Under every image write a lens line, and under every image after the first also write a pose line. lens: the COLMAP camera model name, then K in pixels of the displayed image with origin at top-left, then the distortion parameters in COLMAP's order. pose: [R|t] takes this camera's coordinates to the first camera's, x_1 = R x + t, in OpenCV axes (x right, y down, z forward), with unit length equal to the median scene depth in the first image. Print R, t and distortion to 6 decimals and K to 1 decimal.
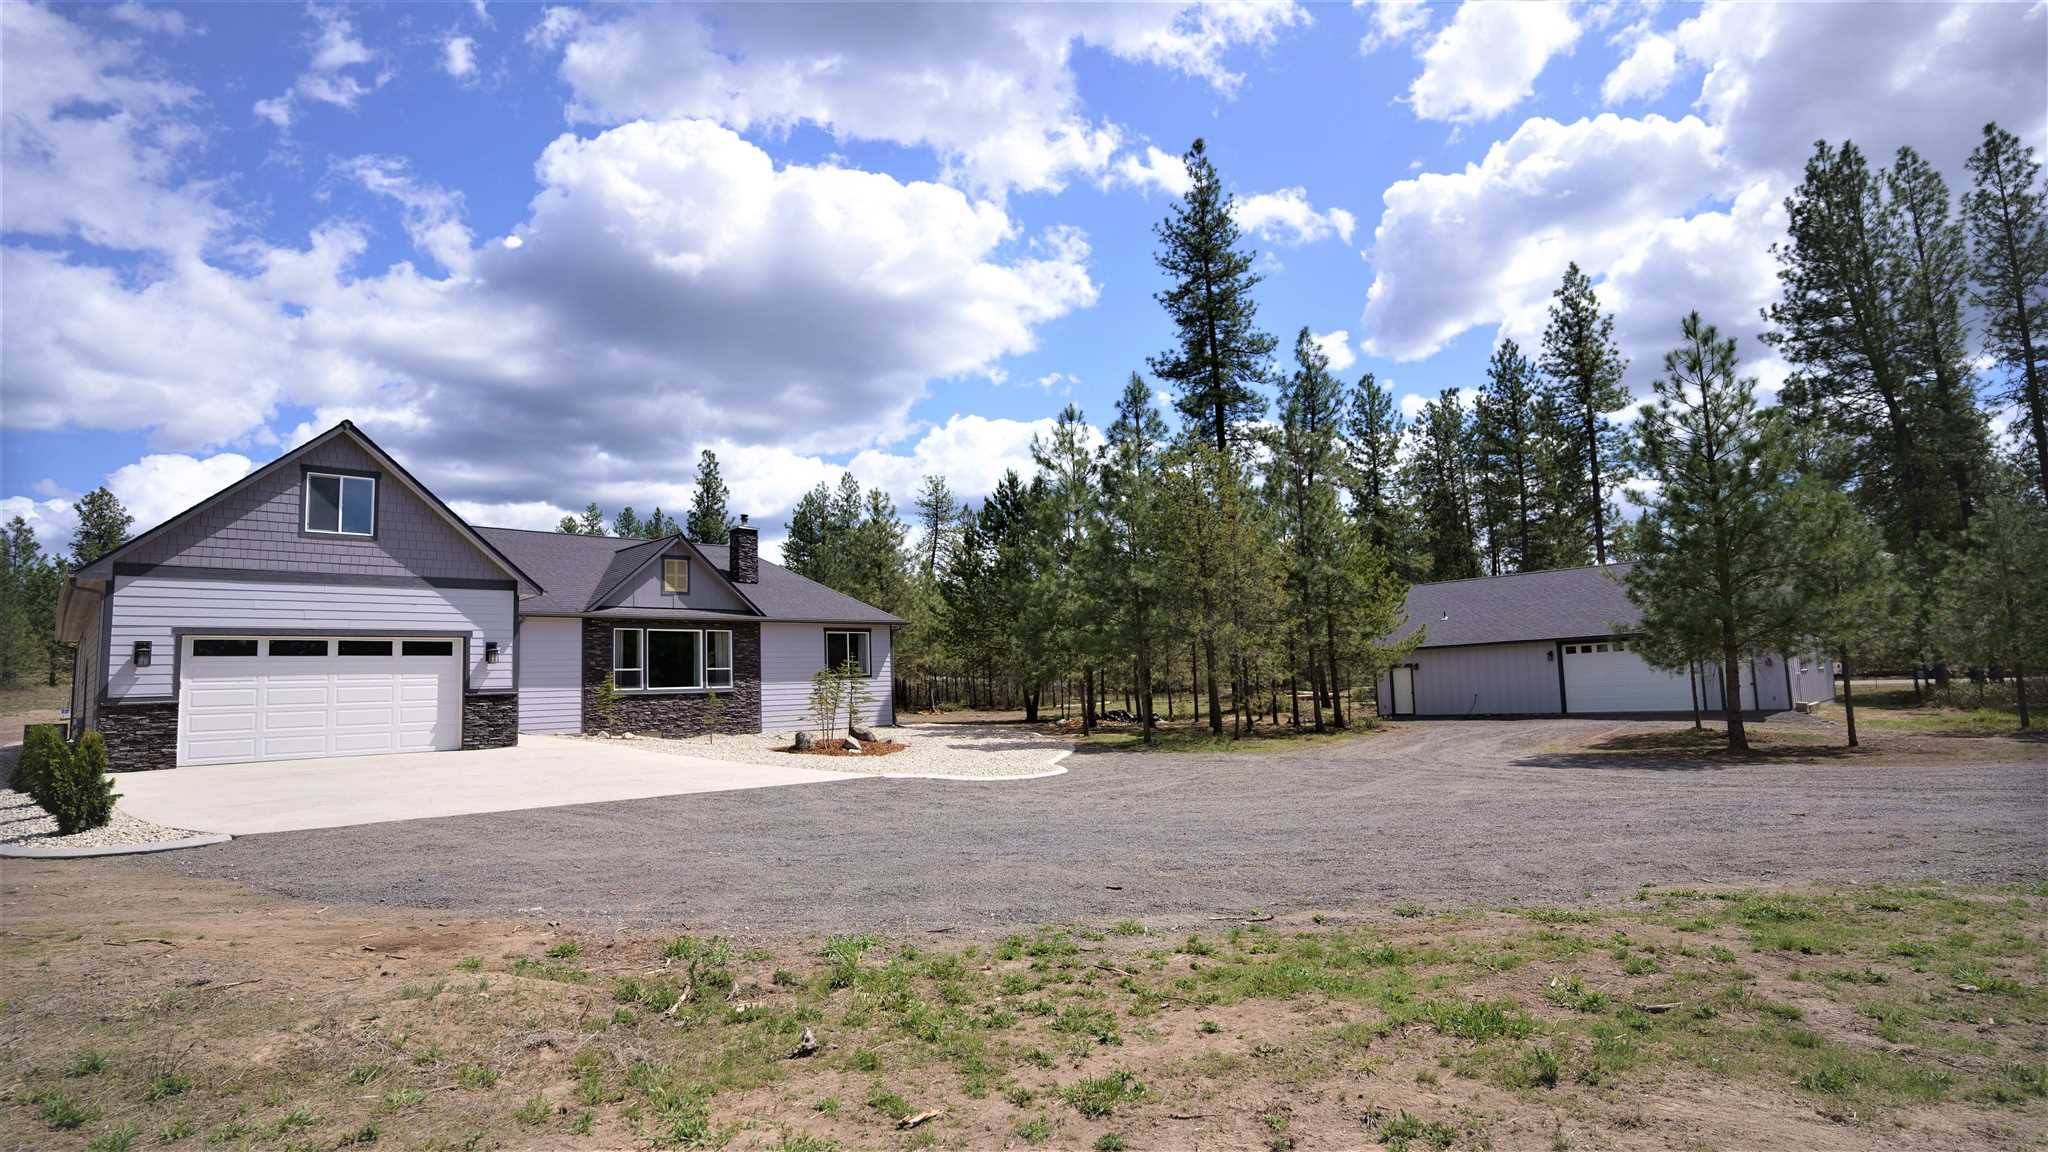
lens RADIAL K [[1019.1, 0, 1018.6], [0, 1019.1, 574.5], [0, 0, 1]] dist [-0.079657, 0.049275]
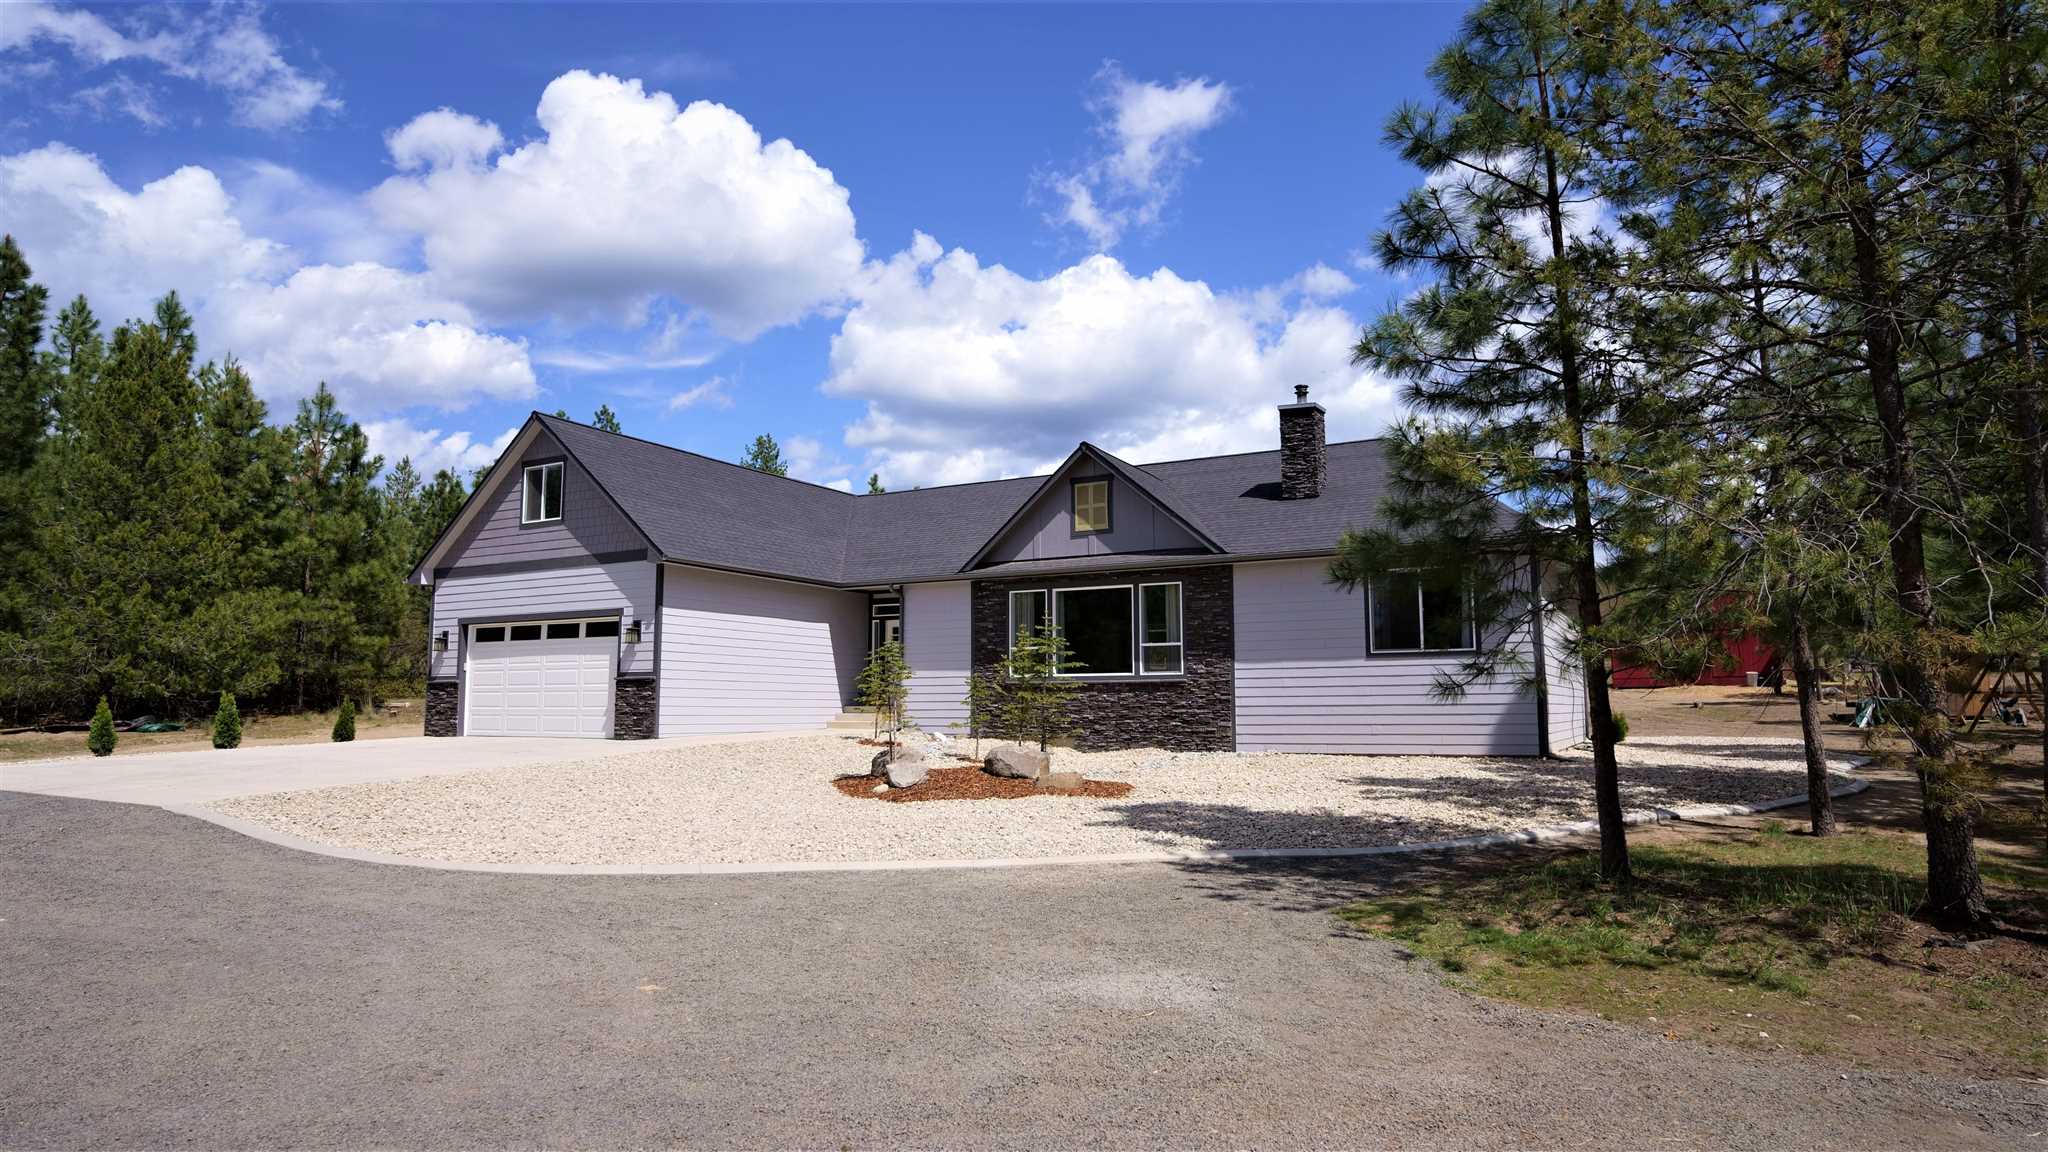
lens RADIAL K [[1215.5, 0, 1024.0], [0, 1215.5, 576.0], [0, 0, 1]] dist [-0.002464, -0.000183]
pose [[0.245924, -0.069201, -0.966816, 0.425701], [0.098602, 0.994060, -0.046071, 0.079913], [0.964261, -0.084000, 0.251286, 0.754703]]
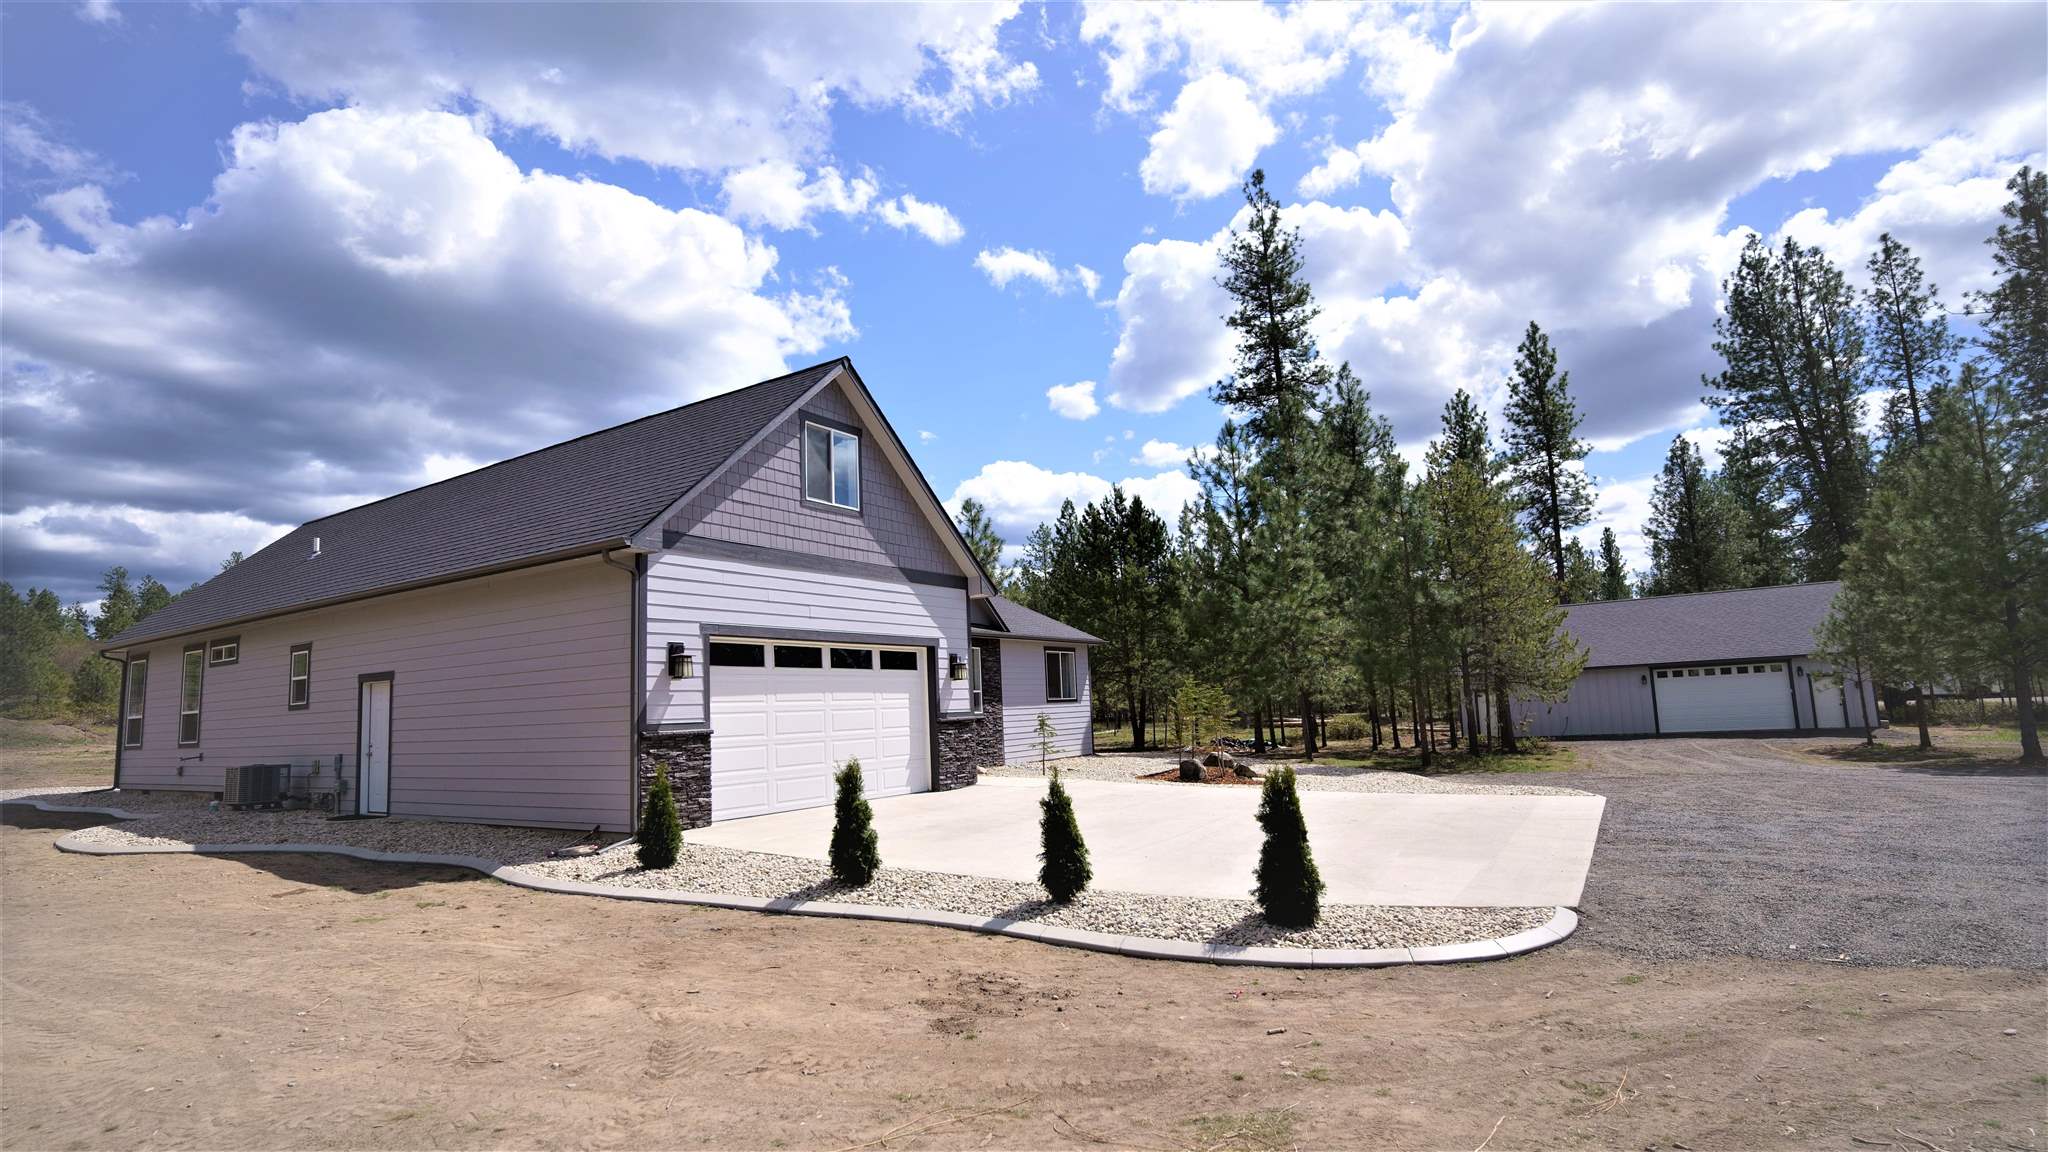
lens RADIAL K [[1004.2, 0, 1016.0], [0, 1004.2, 581.5], [0, 0, 1]] dist [-0.052682, 0.025866]
pose [[0.975490, 0.023545, 0.218779, -0.463957], [-0.017889, 0.999453, -0.027798, 0.022712], [-0.219314, 0.023203, 0.975378, 0.151501]]
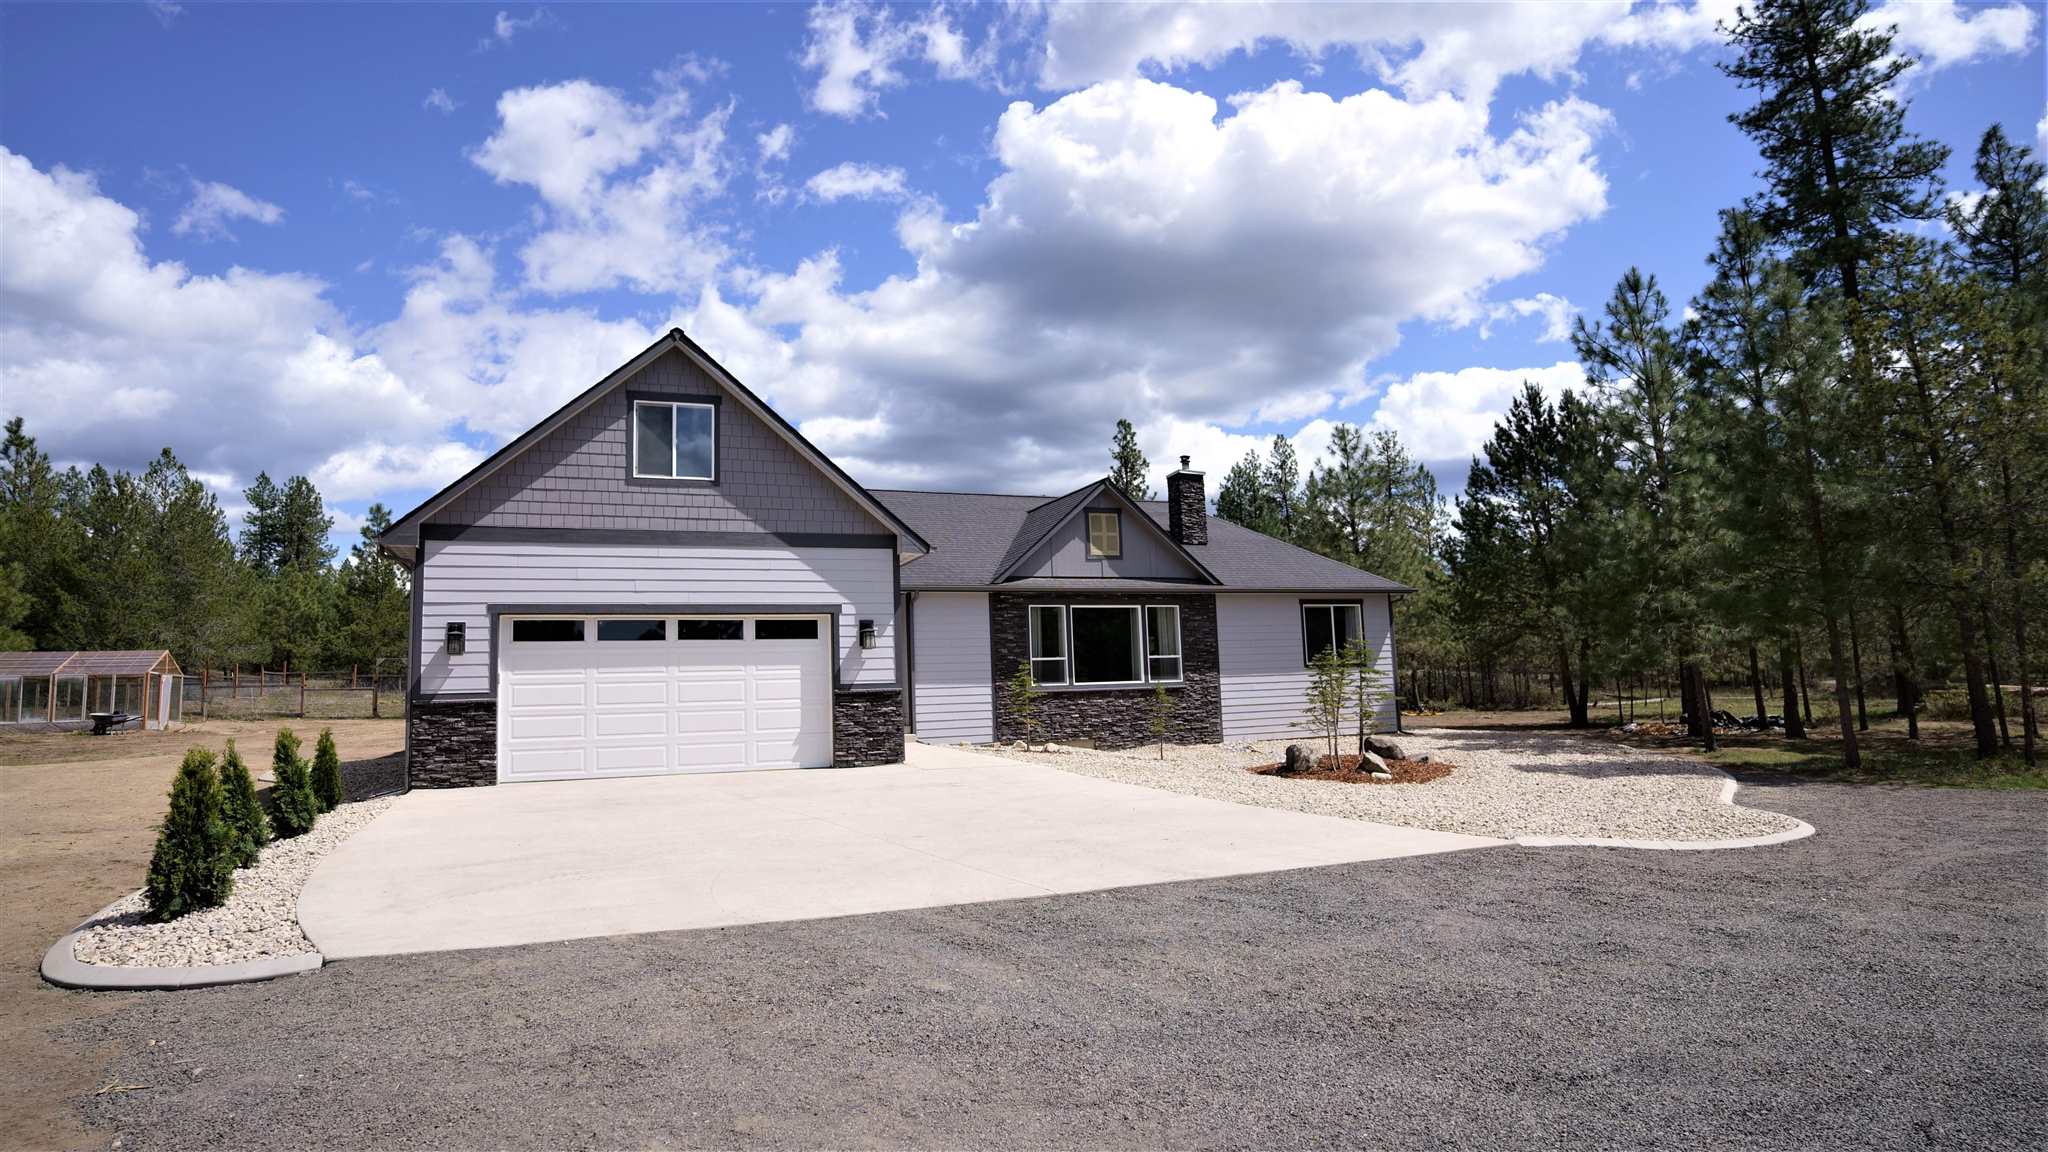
lens RADIAL K [[1088.4, 0, 1012.2], [0, 1088.4, 565.6], [0, 0, 1]] dist [-0.072301, 0.036253]
pose [[0.919004, -0.044493, -0.391729, -0.083985], [0.045066, 0.998954, -0.007737, 0.027857], [0.391663, -0.010544, 0.920048, 0.223713]]
